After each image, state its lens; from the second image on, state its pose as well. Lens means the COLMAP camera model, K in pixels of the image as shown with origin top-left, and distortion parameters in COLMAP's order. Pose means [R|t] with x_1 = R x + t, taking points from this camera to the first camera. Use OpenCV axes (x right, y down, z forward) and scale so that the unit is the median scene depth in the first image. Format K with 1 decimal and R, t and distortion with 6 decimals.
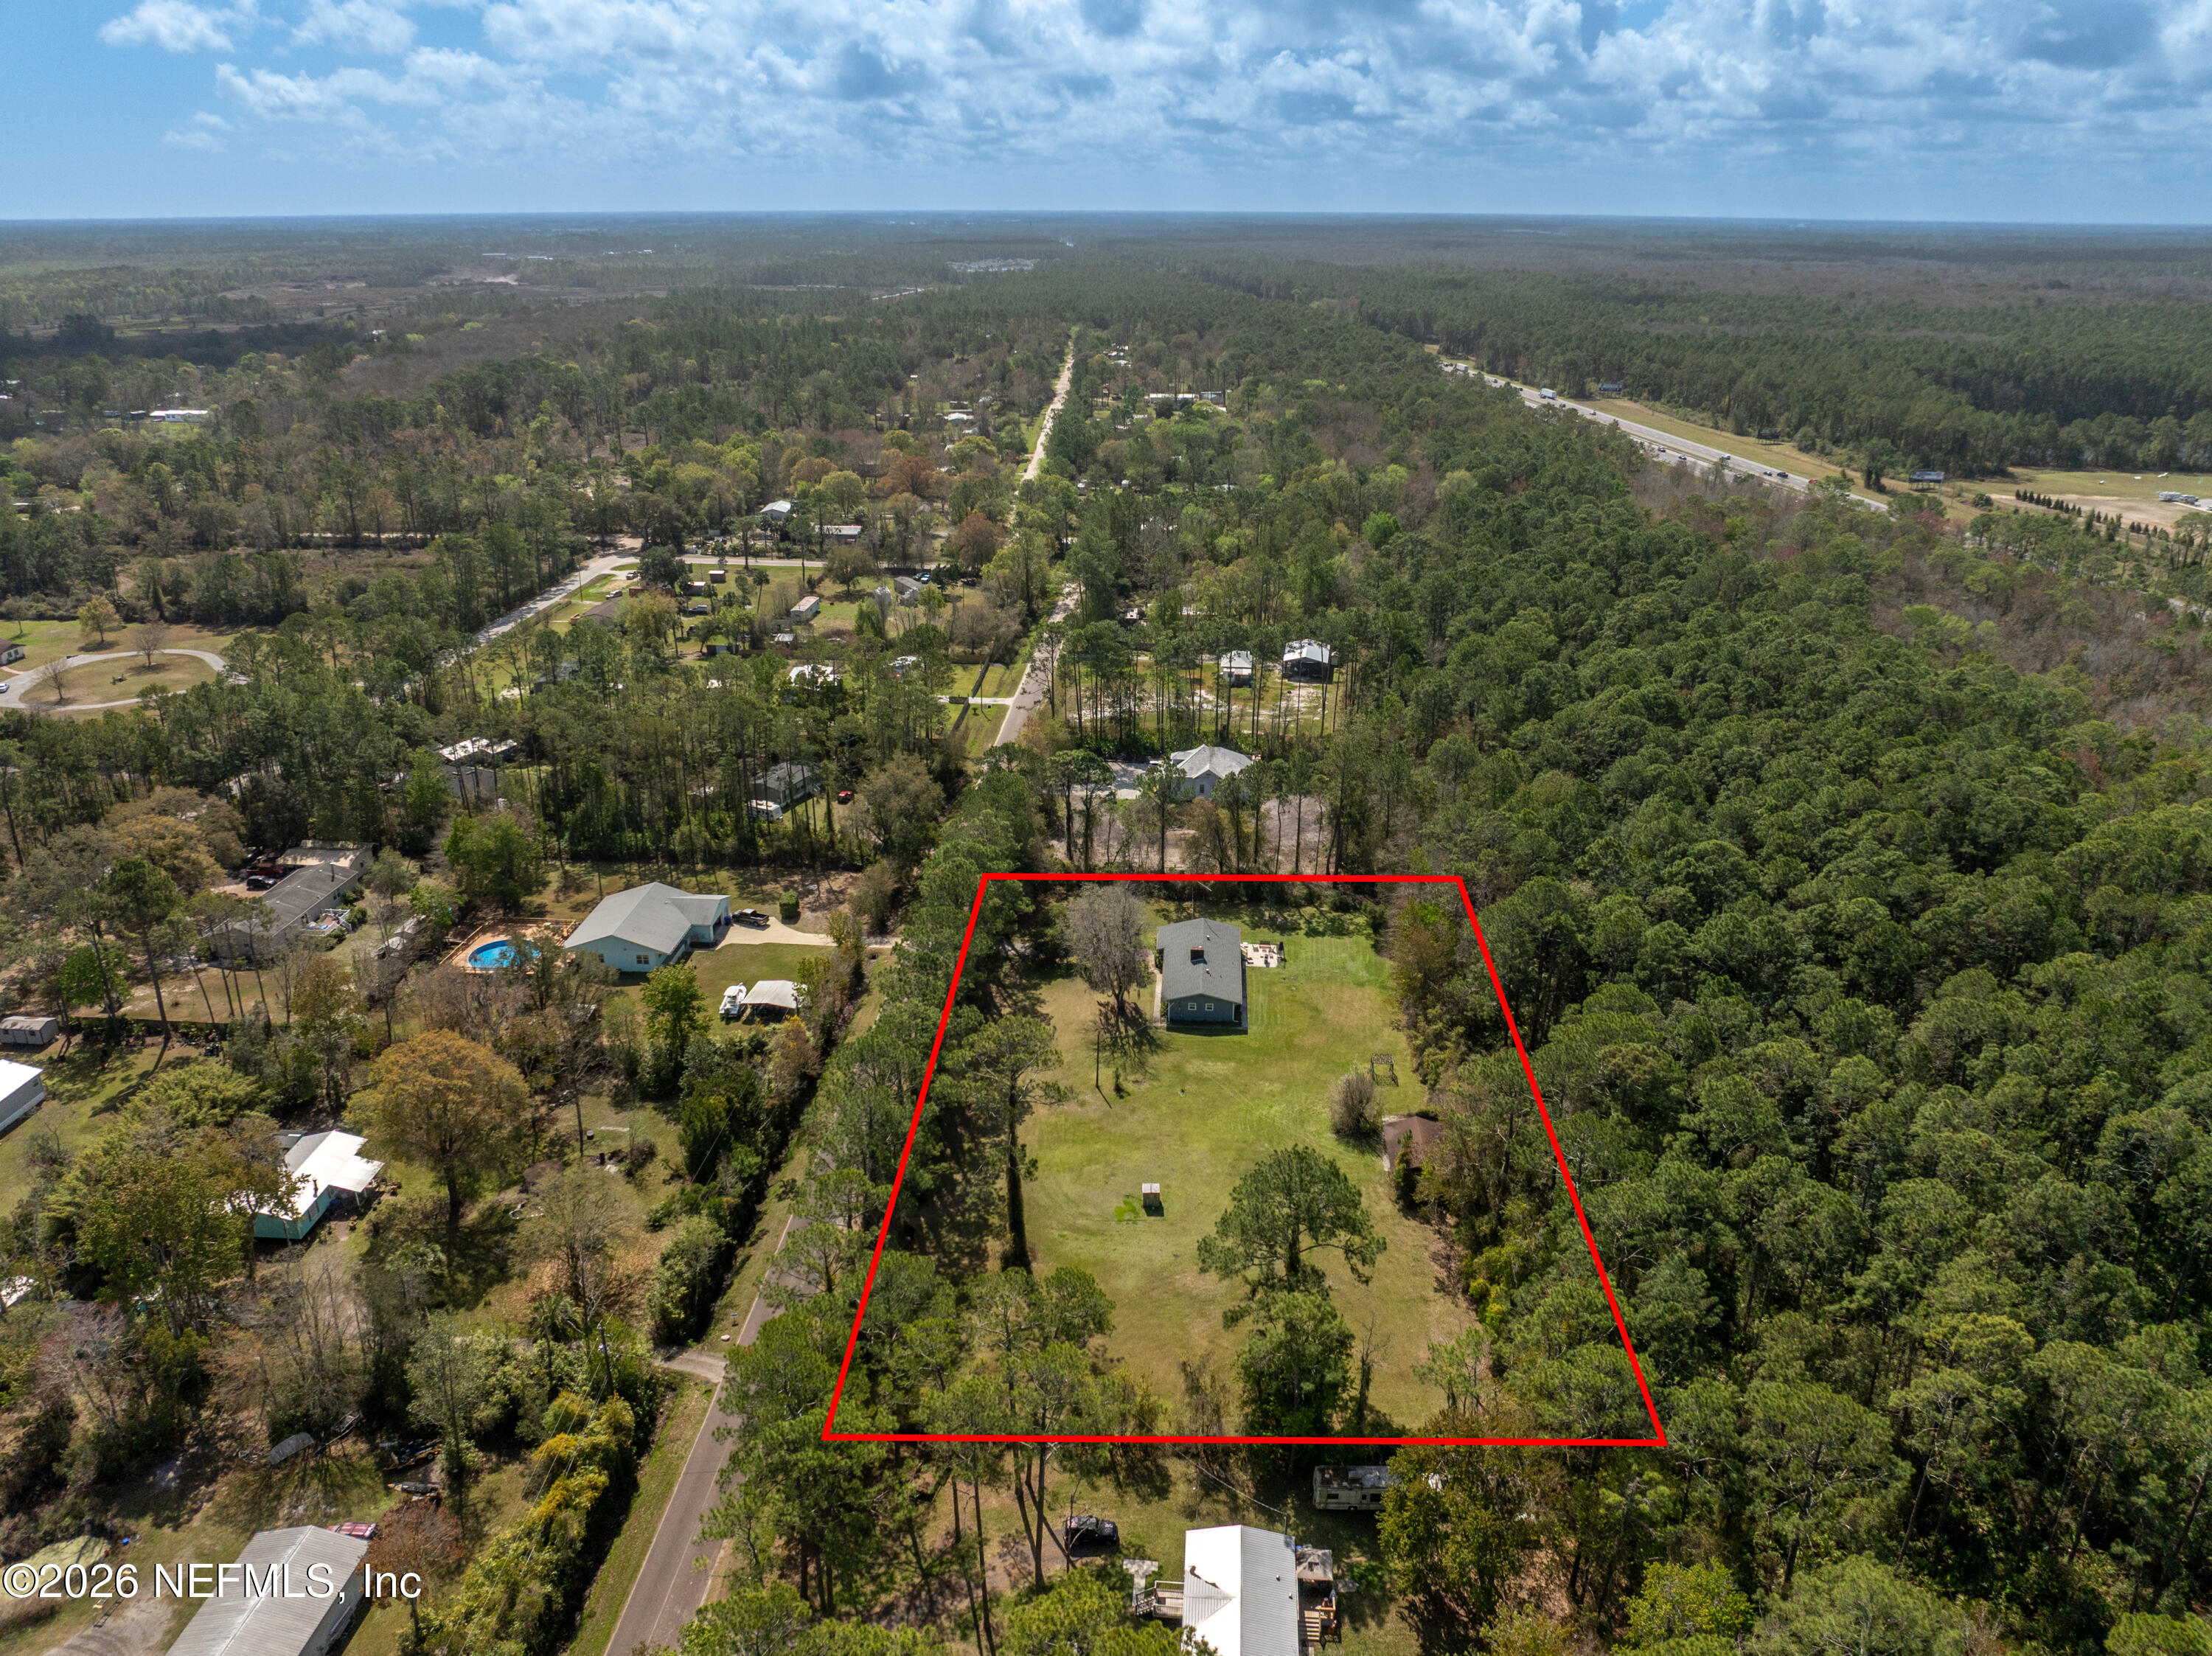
lens RADIAL K [[1571.2, 0, 1106.0], [0, 1571.2, 828.0], [0, 0, 1]] dist [-0.027316, 0.002935]
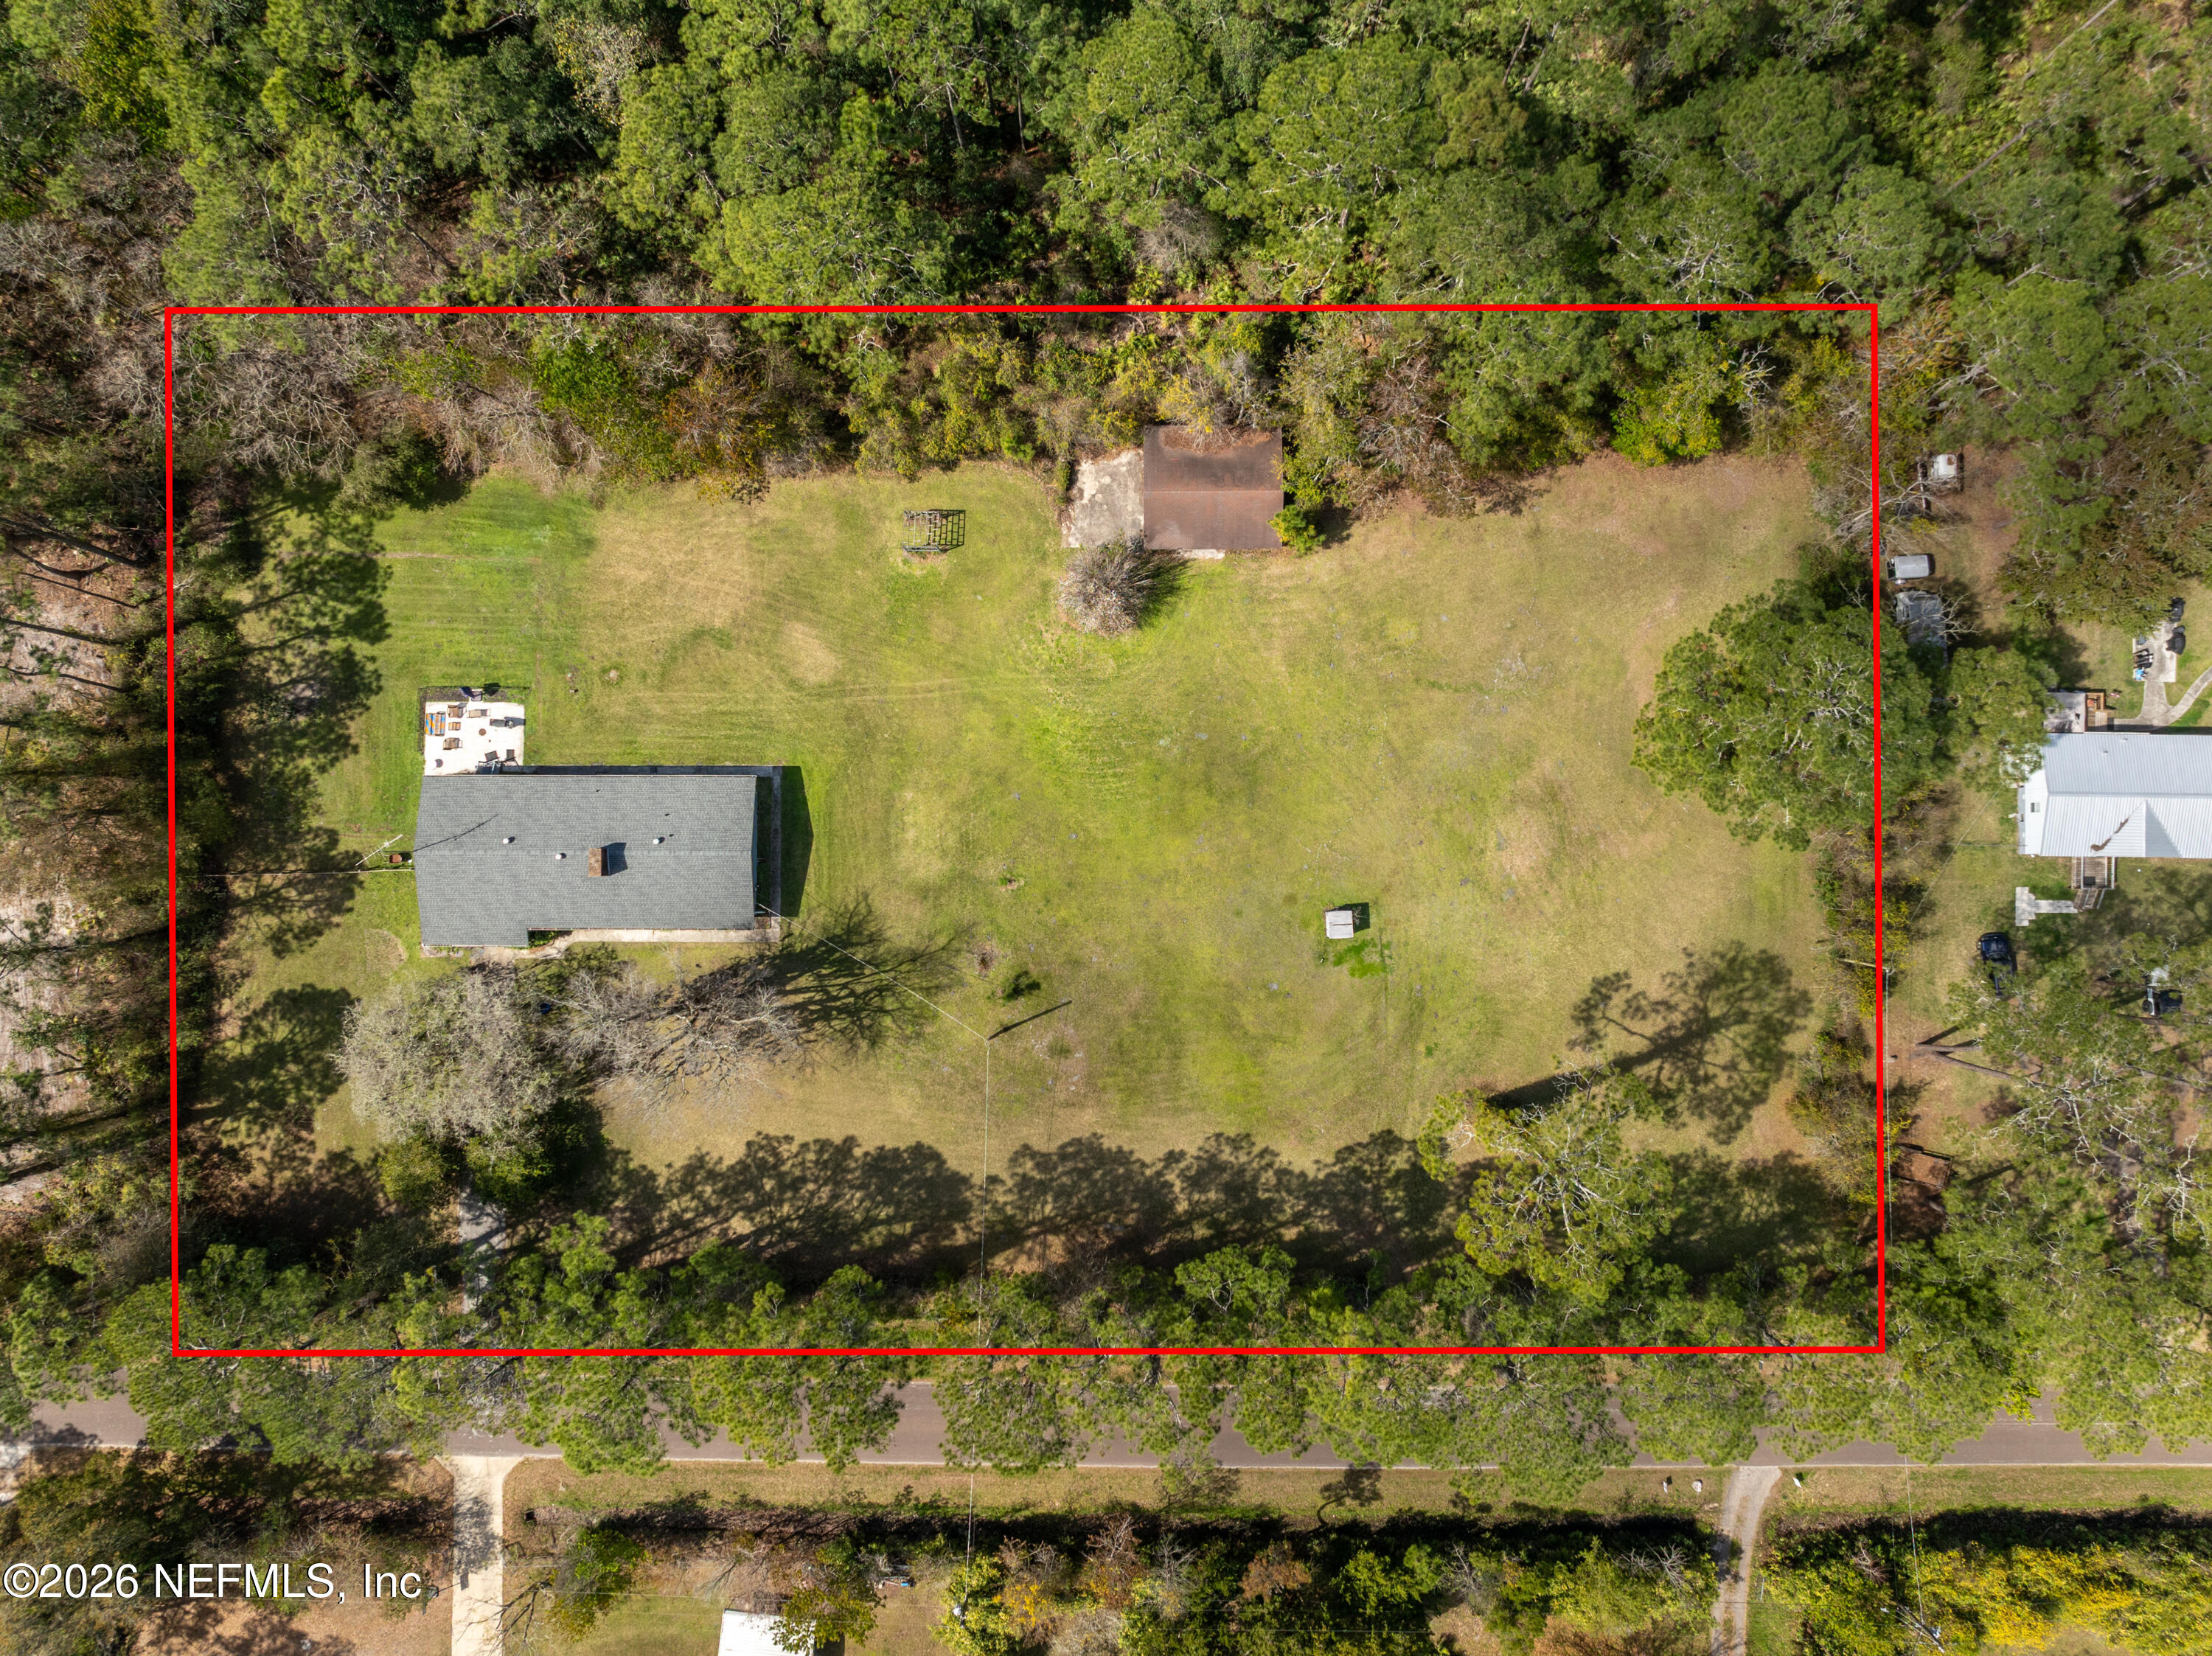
lens RADIAL K [[1554.7, 0, 1117.8], [0, 1554.7, 825.9], [0, 0, 1]] dist [-0.033882, 0.006530]
pose [[-0.066827, -0.997624, 0.016743, 0.043204], [0.380619, -0.009978, 0.924678, -0.263558], [-0.922314, 0.068166, 0.380381, 0.563272]]
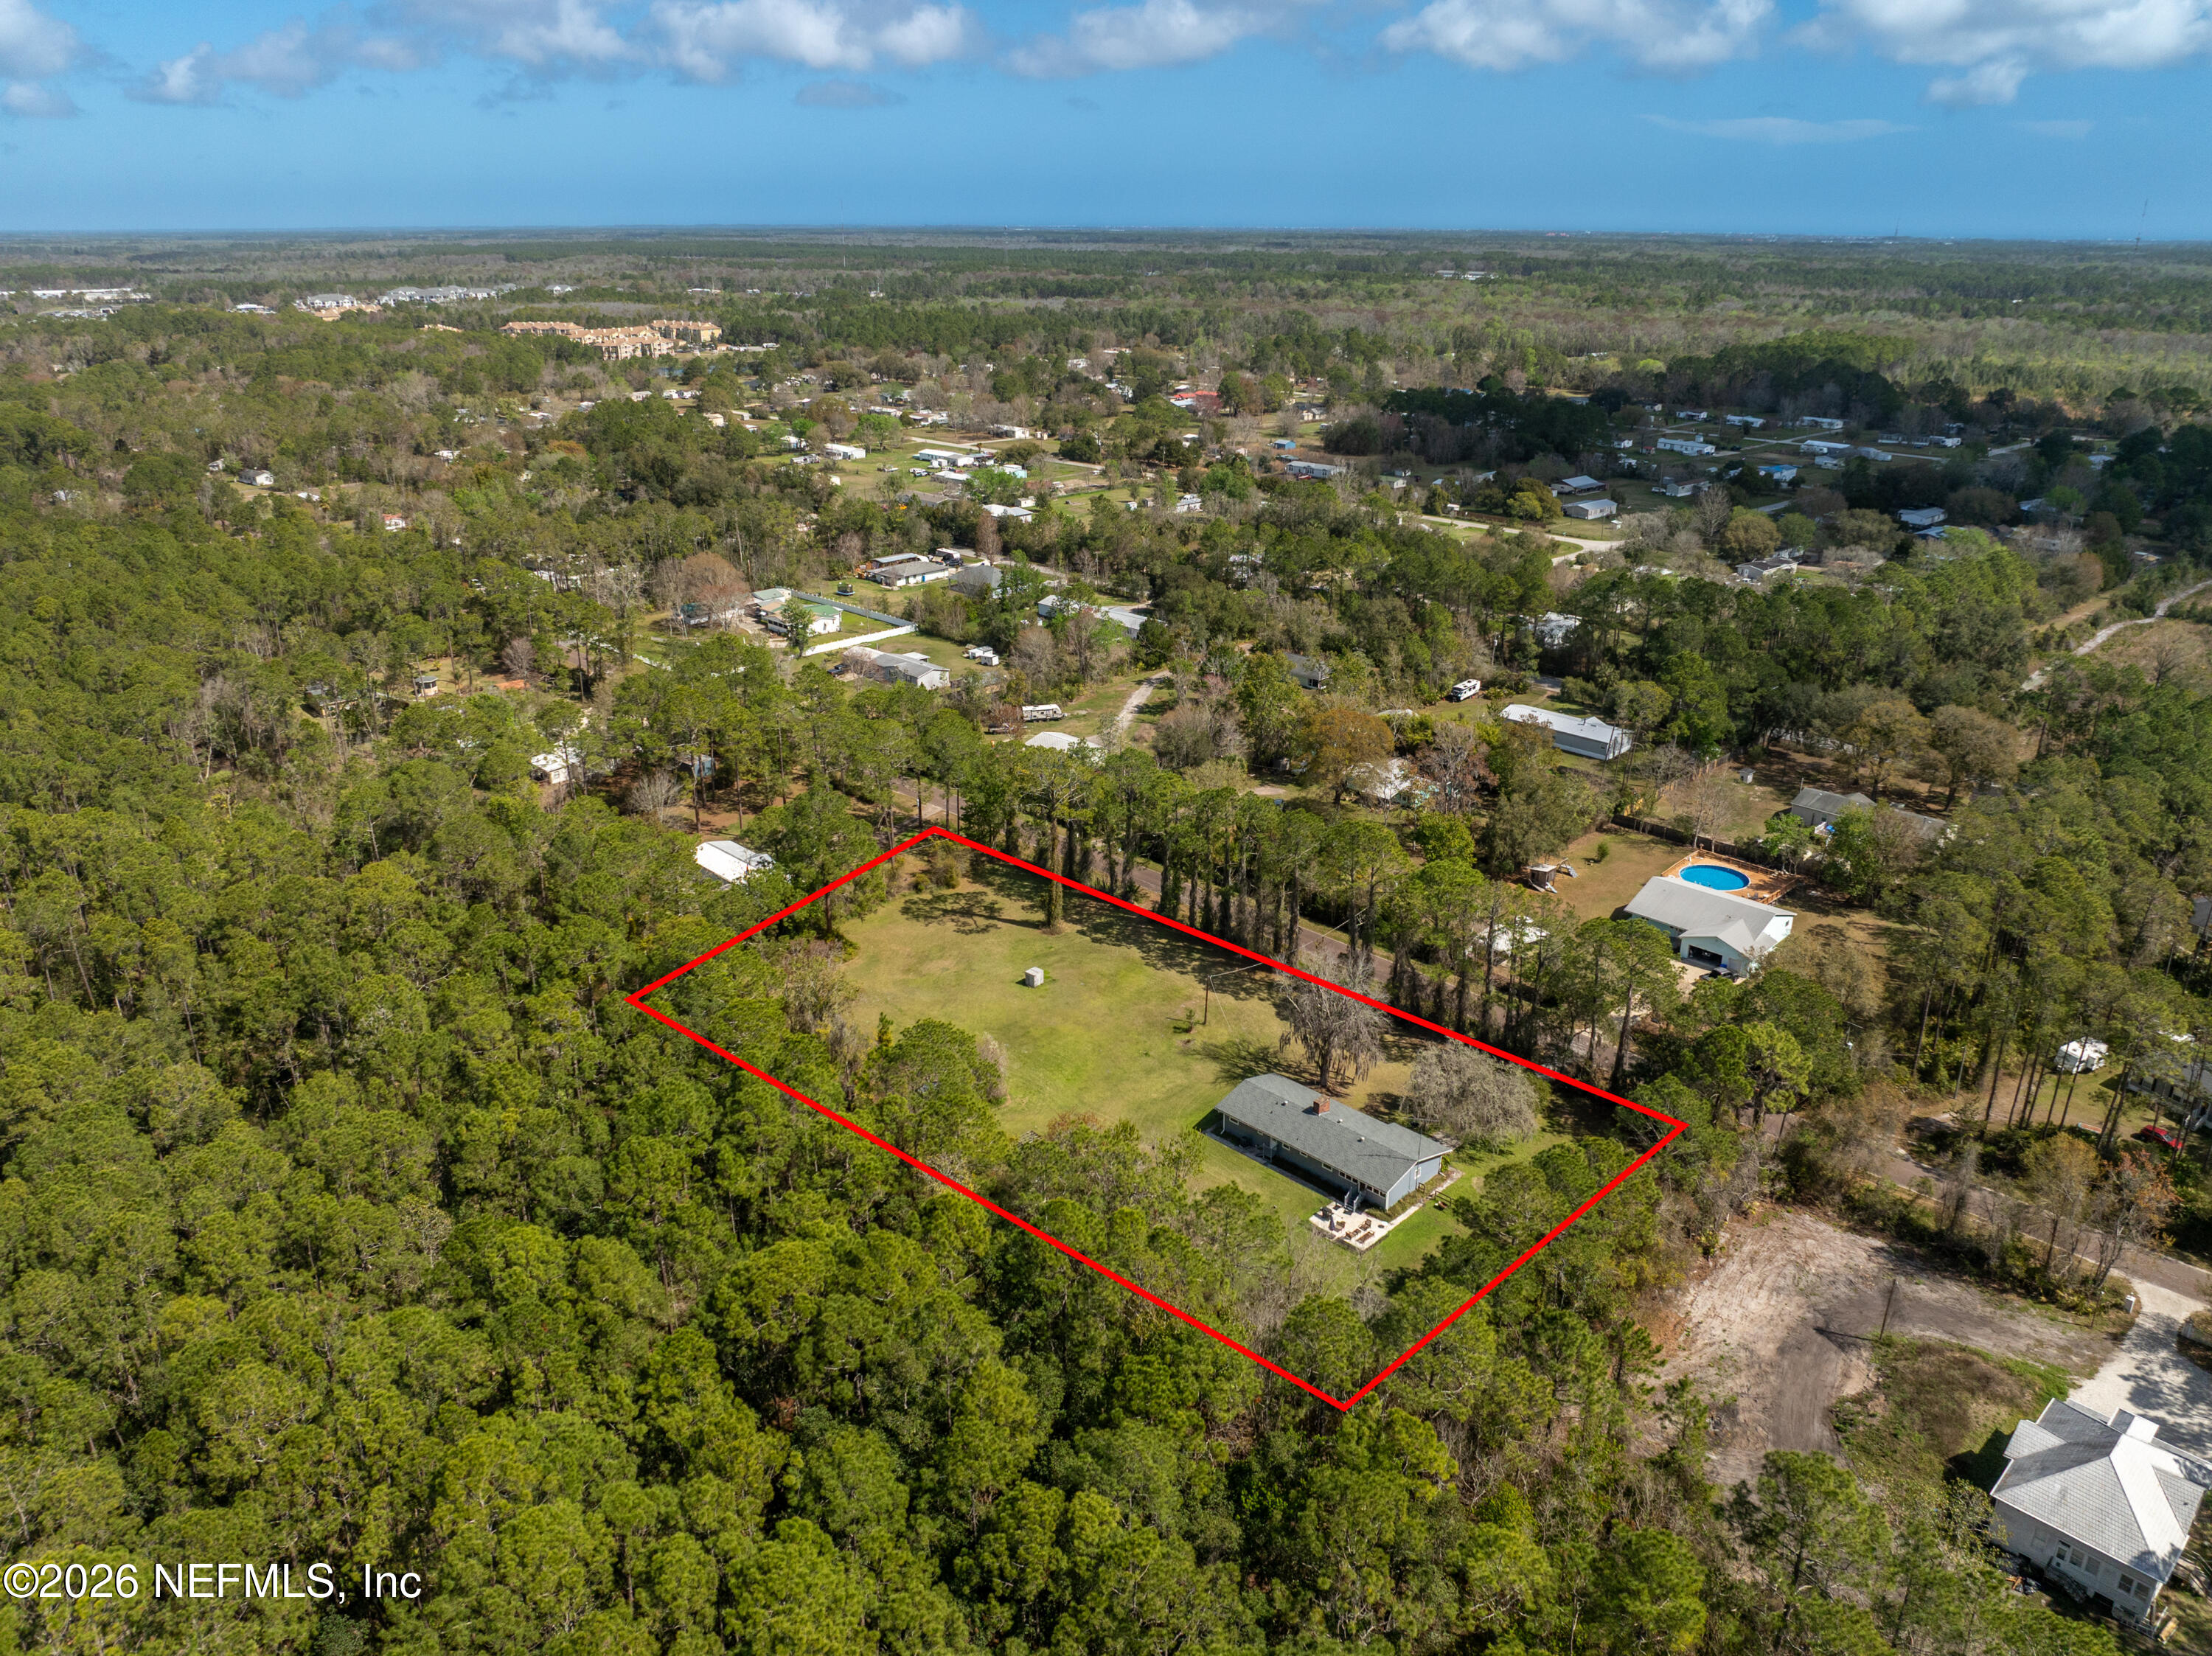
lens RADIAL K [[1554.7, 0, 1117.8], [0, 1554.7, 825.9], [0, 0, 1]] dist [-0.033882, 0.006530]
pose [[-0.657418, 0.269996, -0.703495, 0.541643], [-0.279408, 0.779703, 0.560352, -0.373112], [0.699809, 0.564947, -0.437152, 1.014934]]
